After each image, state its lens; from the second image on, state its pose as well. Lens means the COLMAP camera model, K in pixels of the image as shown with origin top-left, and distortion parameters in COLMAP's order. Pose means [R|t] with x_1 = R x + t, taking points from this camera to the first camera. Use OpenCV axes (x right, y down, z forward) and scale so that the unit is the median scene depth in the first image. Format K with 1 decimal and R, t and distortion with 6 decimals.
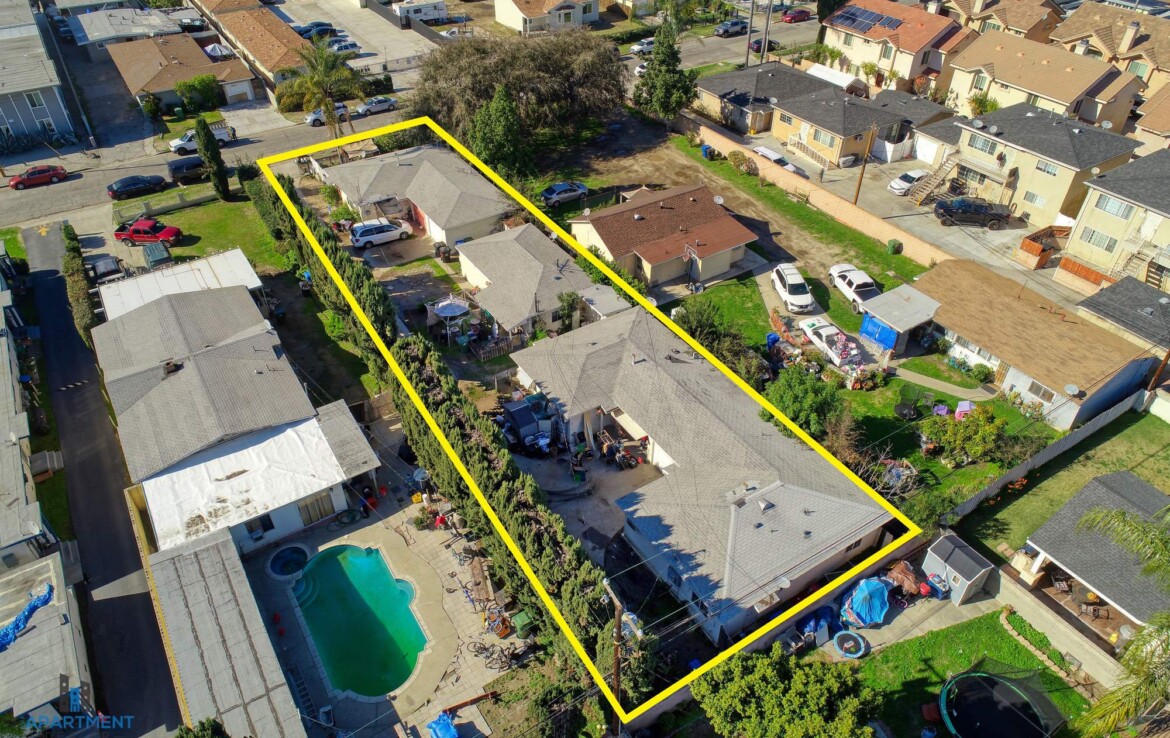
lens RADIAL K [[785.1, 0, 585.0], [0, 785.1, 369.0], [0, 0, 1]] dist [-0.001813, -0.002972]
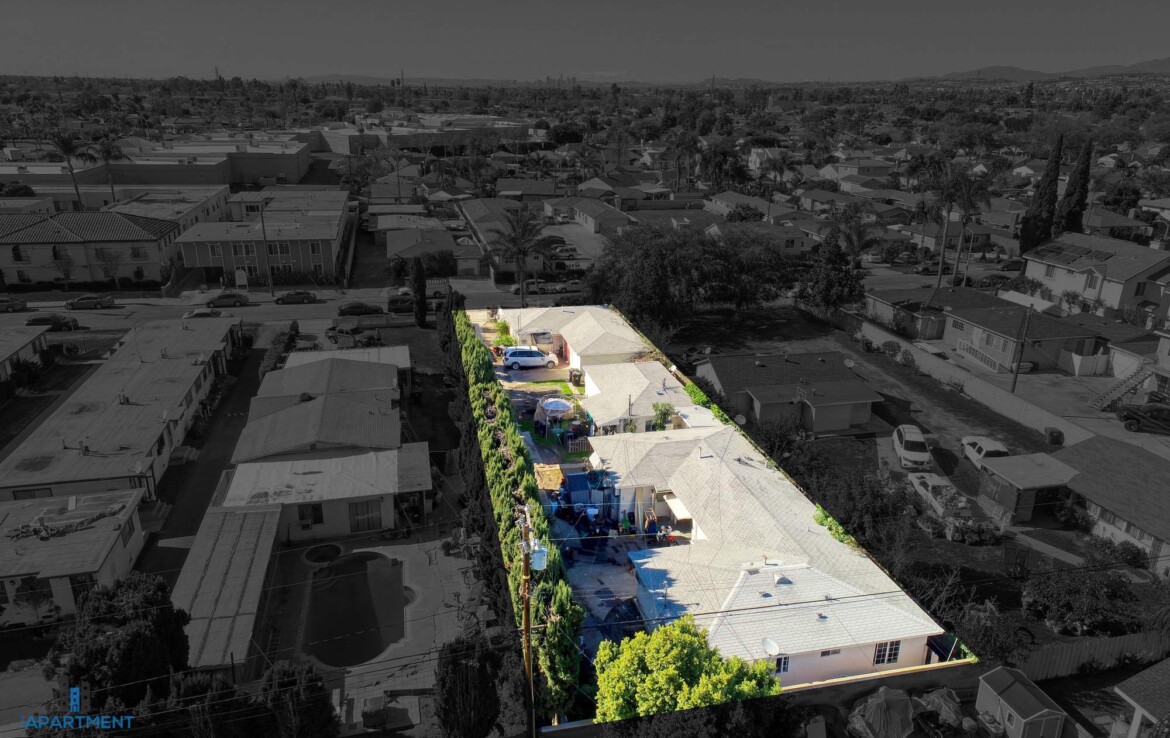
lens RADIAL K [[787.4, 0, 585.0], [0, 787.4, 369.0], [0, 0, 1]] dist [0.049535, -0.005624]
pose [[0.943460, 0.119316, -0.309270, 0.177561], [-0.217813, 0.926434, -0.307046, 0.182970], [0.249883, 0.357048, 0.900042, 0.021898]]
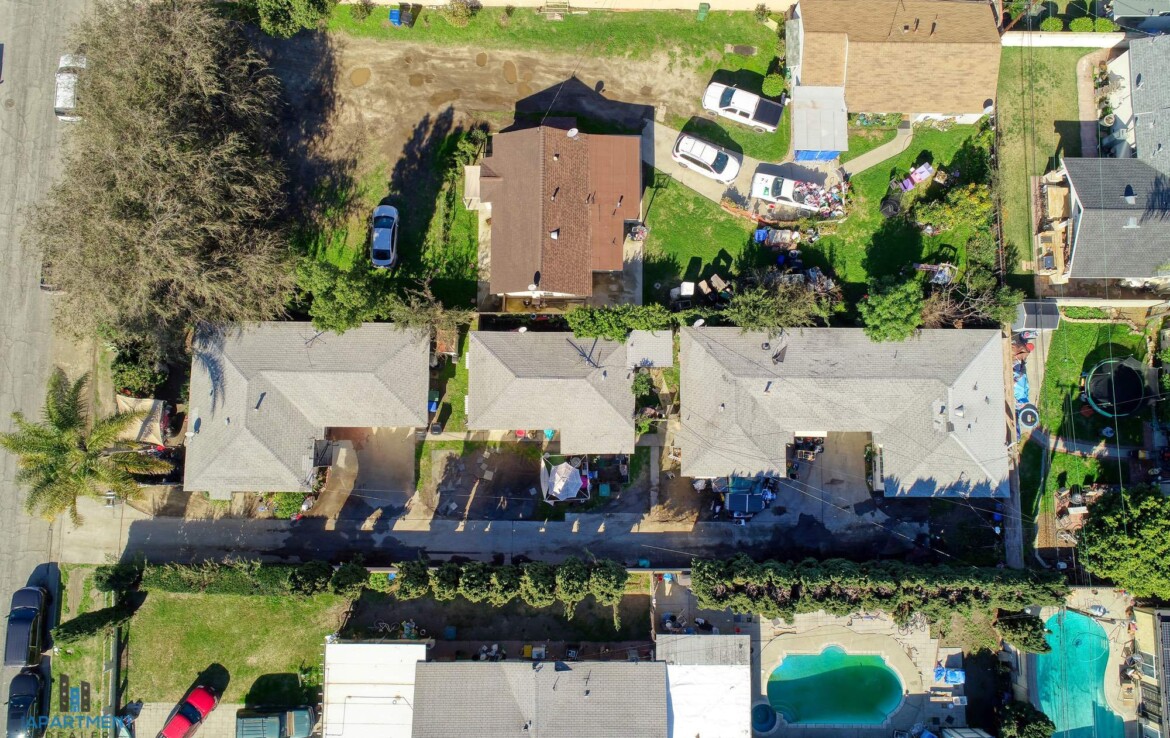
lens RADIAL K [[785.1, 0, 585.0], [0, 785.1, 369.0], [0, 0, 1]] dist [-0.001813, -0.002972]
pose [[0.546232, -0.831363, 0.102300, -0.130292], [0.513501, 0.428843, 0.743244, -0.782463], [-0.661776, -0.353453, 0.661153, 0.370068]]
